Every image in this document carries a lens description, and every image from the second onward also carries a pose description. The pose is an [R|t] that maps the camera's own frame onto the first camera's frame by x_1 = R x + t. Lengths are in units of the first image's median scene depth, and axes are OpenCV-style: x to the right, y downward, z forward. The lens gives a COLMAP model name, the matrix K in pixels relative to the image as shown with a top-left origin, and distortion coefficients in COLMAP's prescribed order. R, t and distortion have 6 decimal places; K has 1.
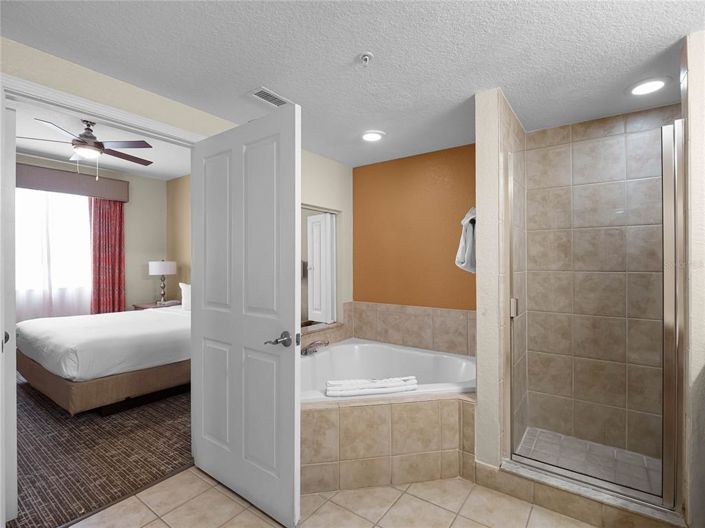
lens RADIAL K [[343.4, 0, 350.3], [0, 343.4, 259.9], [0, 0, 1]] dist [-0.010015, -0.002477]
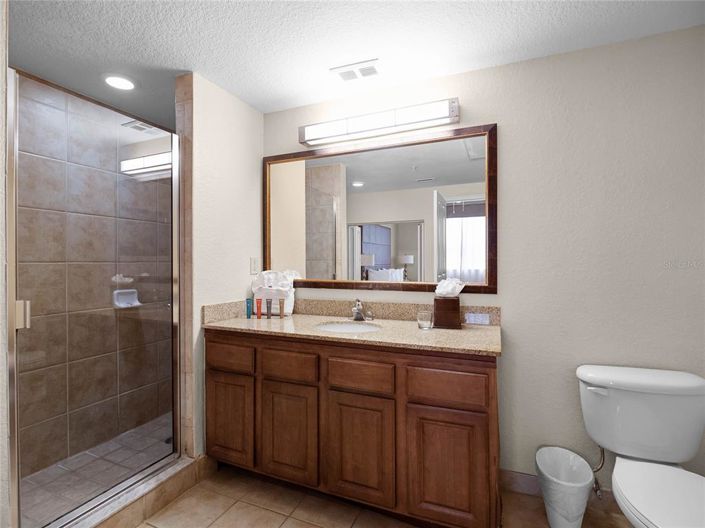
lens RADIAL K [[343.4, 0, 350.6], [0, 343.4, 262.9], [0, 0, 1]] dist [-0.010015, -0.002477]
pose [[-0.234976, 0.000205, 0.972001, -0.246795], [-0.004729, 0.999988, -0.001354, 0.033419], [-0.971990, -0.004915, -0.234973, 0.464735]]
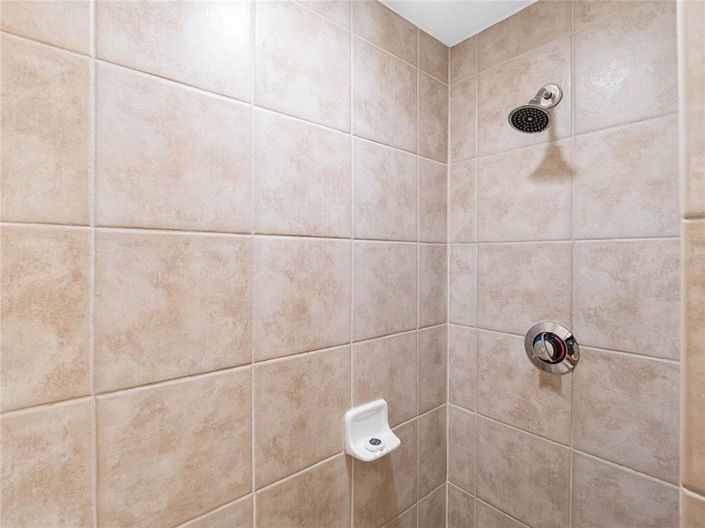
lens RADIAL K [[343.4, 0, 349.3], [0, 343.4, 260.0], [0, 0, 1]] dist [-0.010015, -0.002477]
pose [[0.231825, -0.003094, 0.972753, 0.475513], [-0.007594, 0.999959, 0.004991, -0.074034], [-0.972728, -0.008544, 0.231792, 0.801876]]
